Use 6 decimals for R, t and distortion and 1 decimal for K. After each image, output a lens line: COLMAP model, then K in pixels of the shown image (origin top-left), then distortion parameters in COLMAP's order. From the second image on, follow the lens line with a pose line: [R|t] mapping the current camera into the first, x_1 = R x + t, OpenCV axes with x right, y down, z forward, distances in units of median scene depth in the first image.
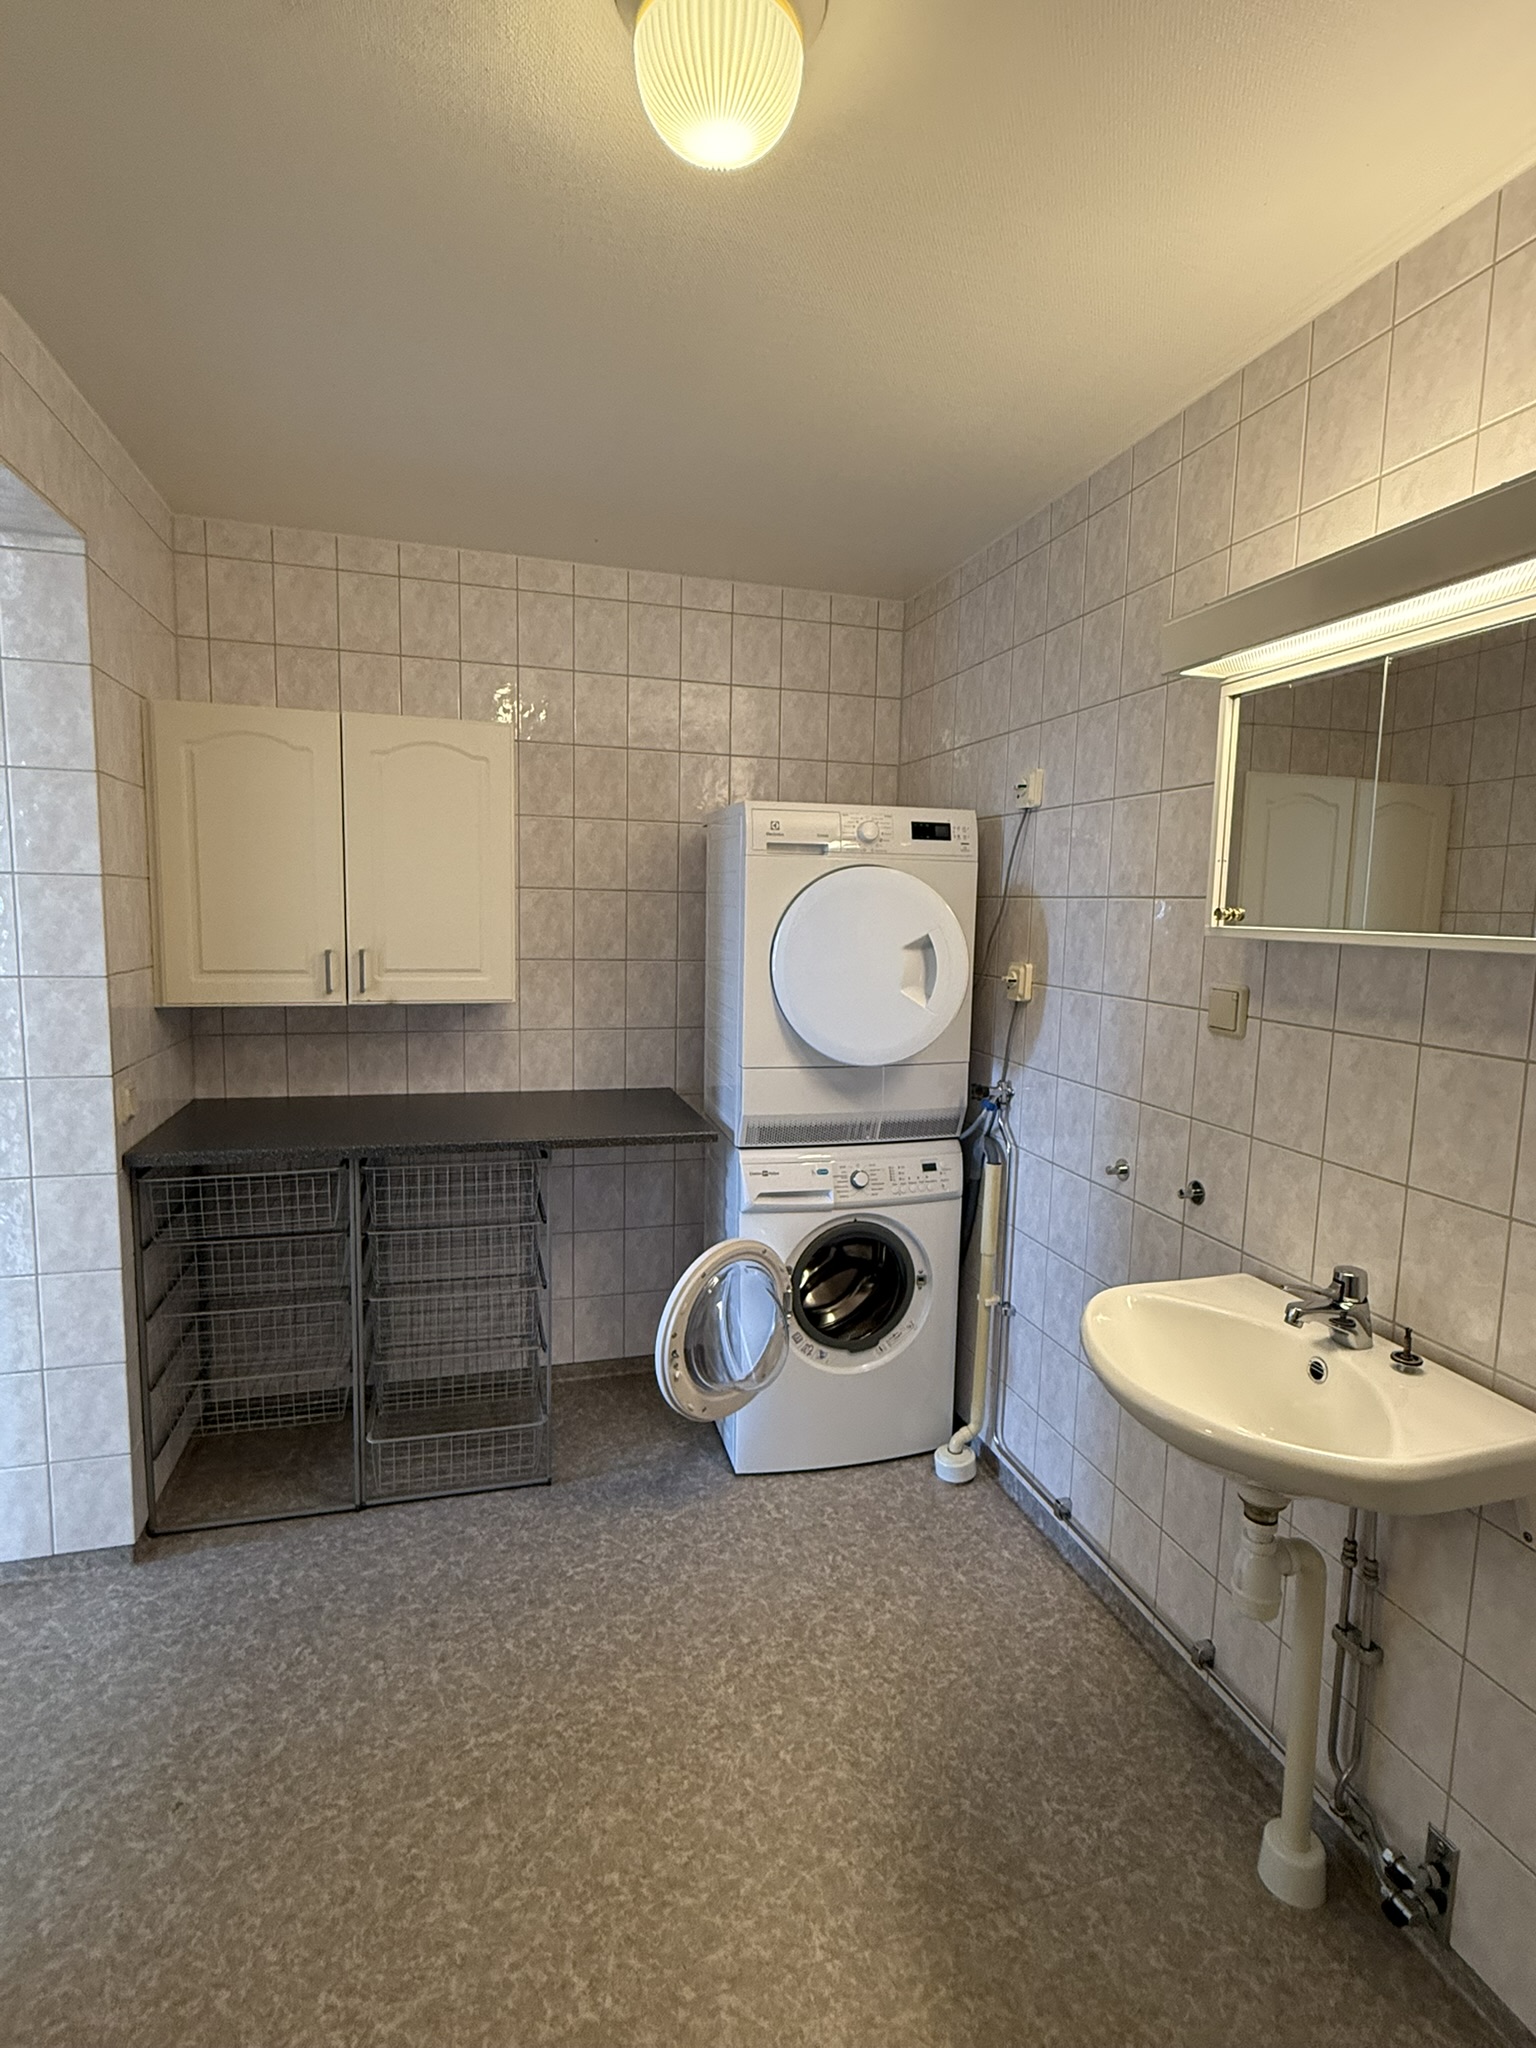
lens RADIAL K [[1008.8, 0, 771.1], [0, 1008.8, 1019.6], [0, 0, 1]] dist [-0.001208, -0.001467]
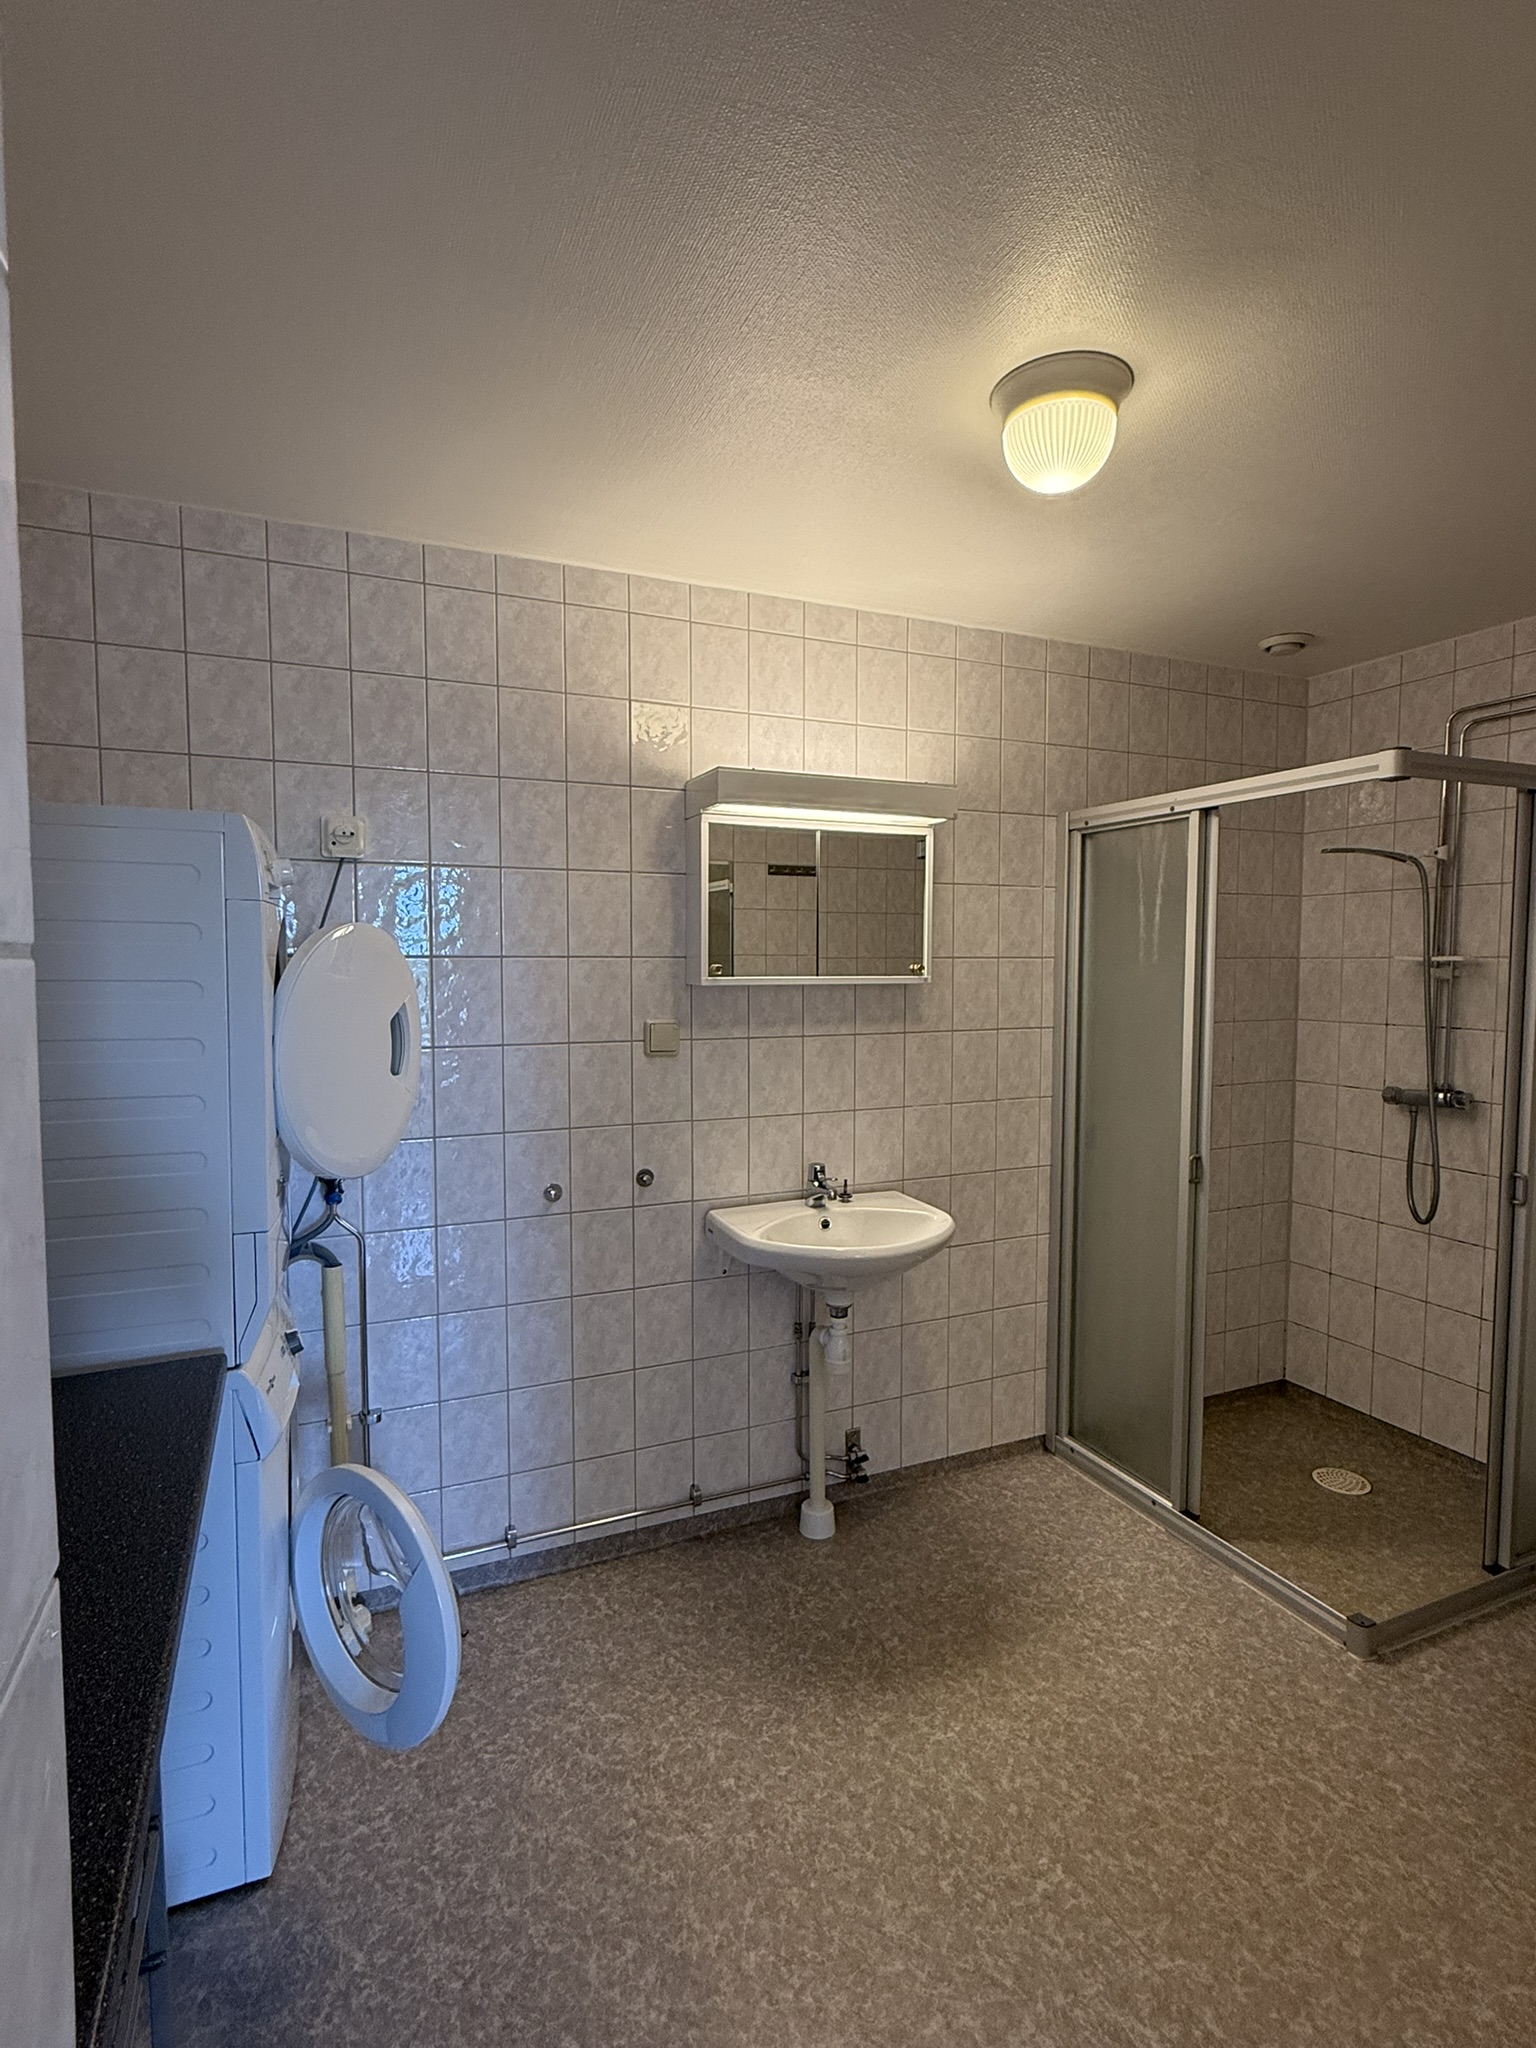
lens RADIAL K [[1014.9, 0, 768.0], [0, 1014.9, 1024.0], [0, 0, 1]] dist [0.002889, -0.000630]
pose [[-0.130338, -0.089571, 0.987415, -1.123264], [0.108030, 0.988698, 0.103947, -0.187557], [-0.985567, 0.120219, -0.119189, 1.210230]]
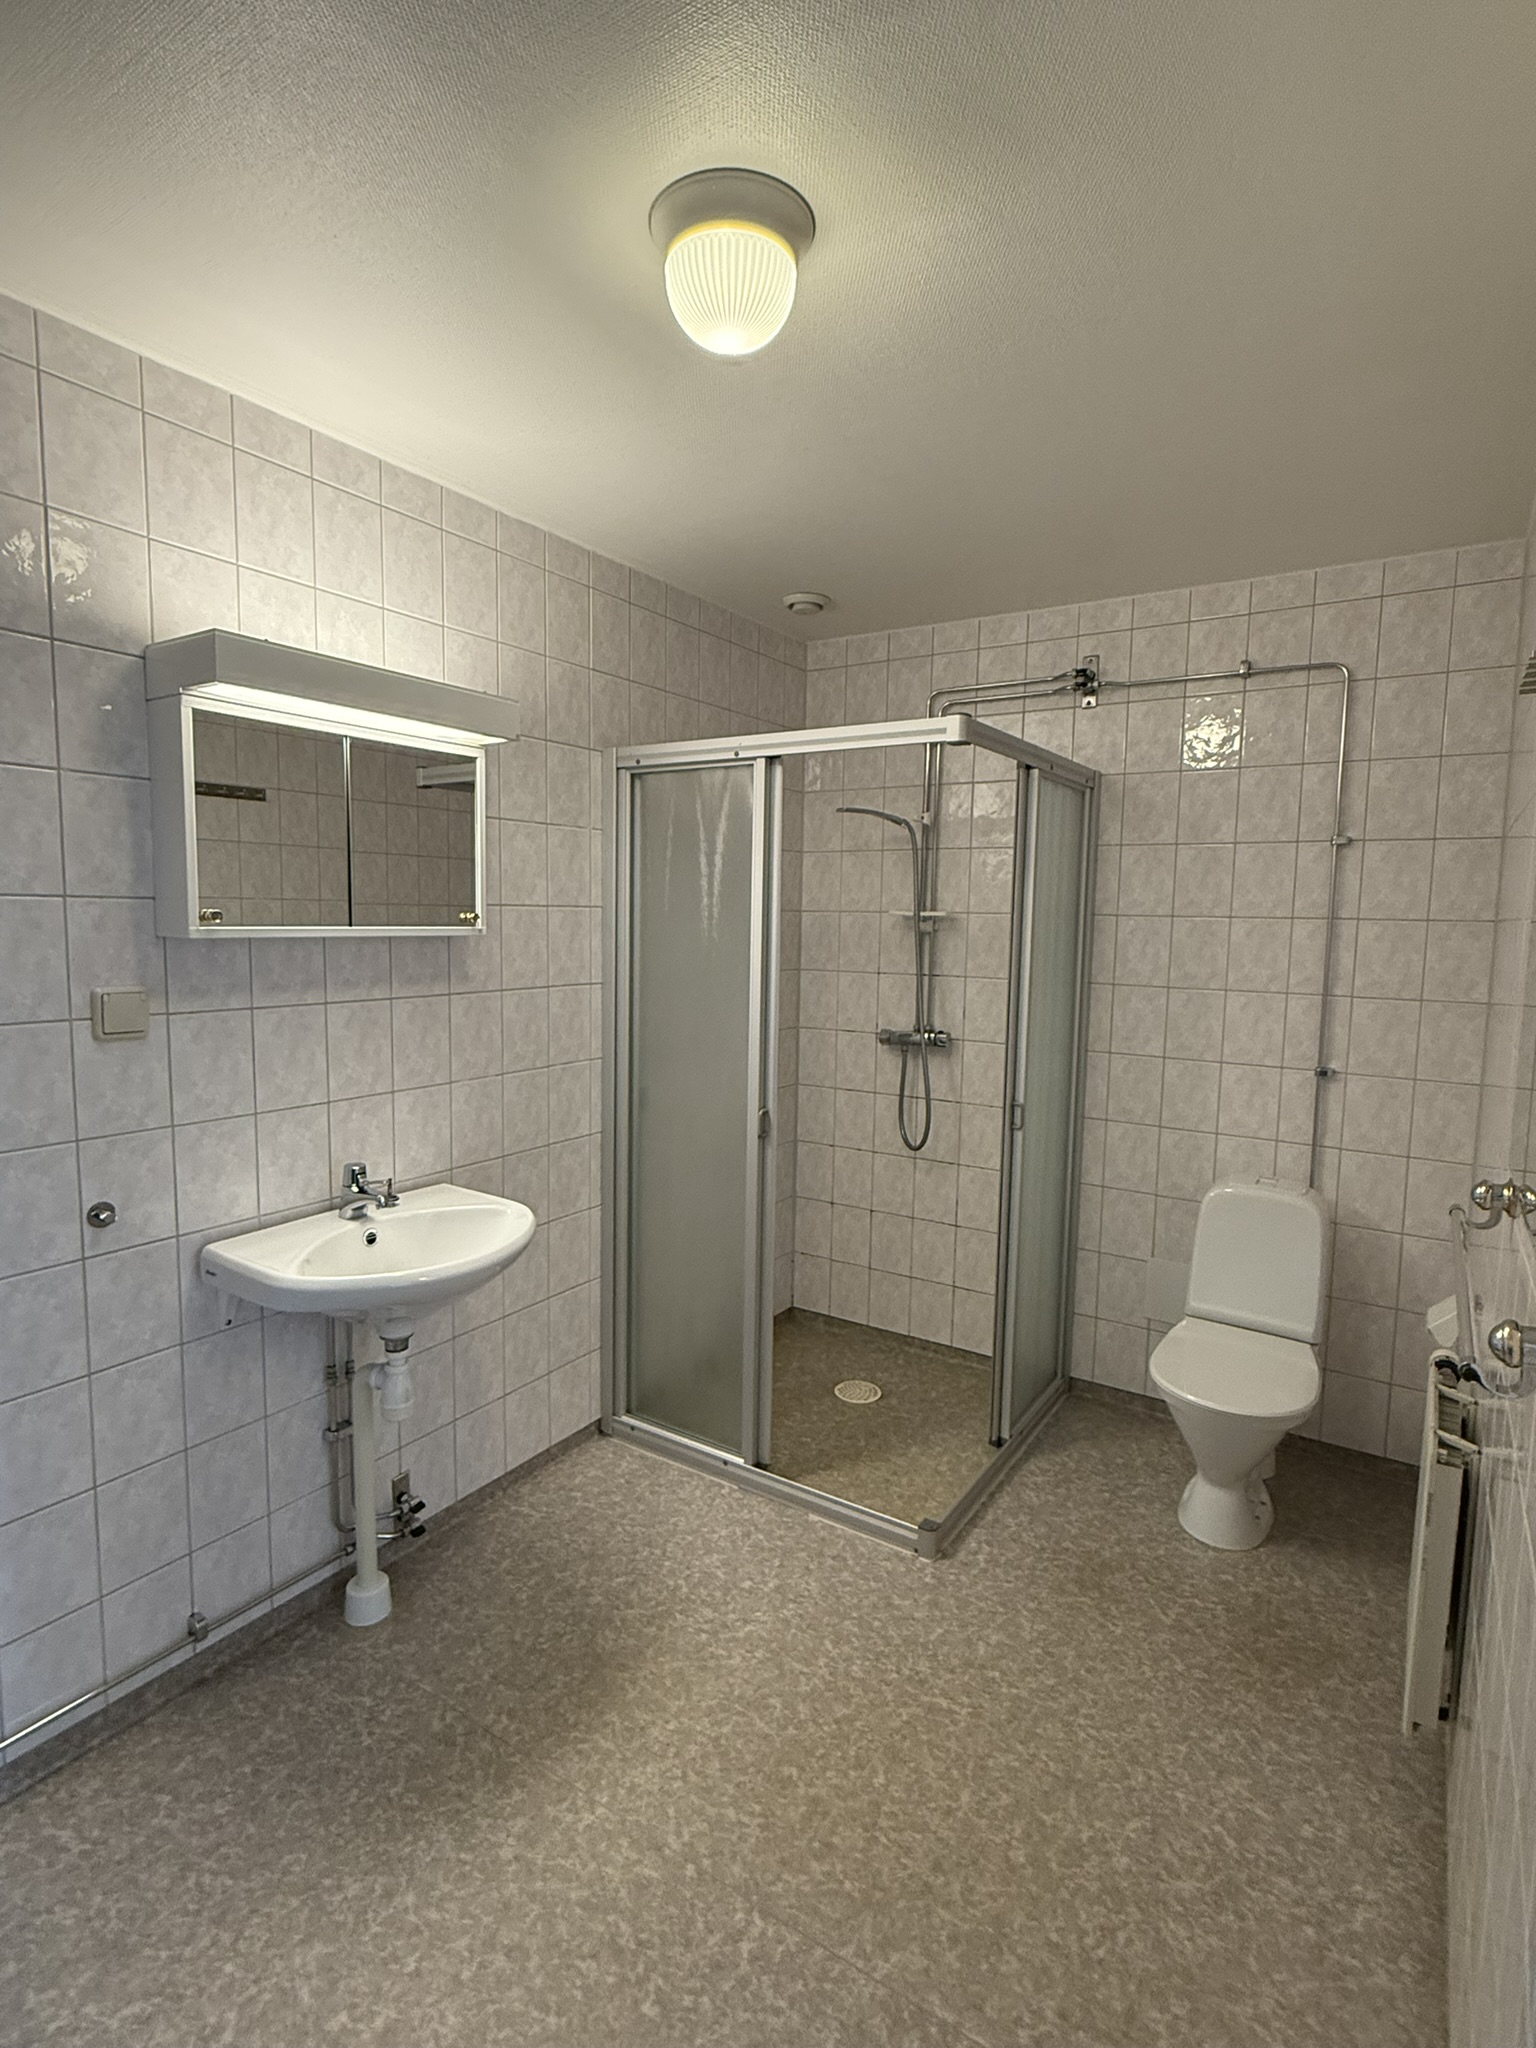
lens RADIAL K [[1016.7, 0, 766.7], [0, 1016.7, 1016.2], [0, 0, 1]] dist [0.003178, -0.000834]
pose [[-0.644174, -0.113439, 0.756420, -0.820485], [0.053635, 0.979807, 0.192616, -0.192738], [-0.762997, 0.164648, -0.625082, 1.350411]]
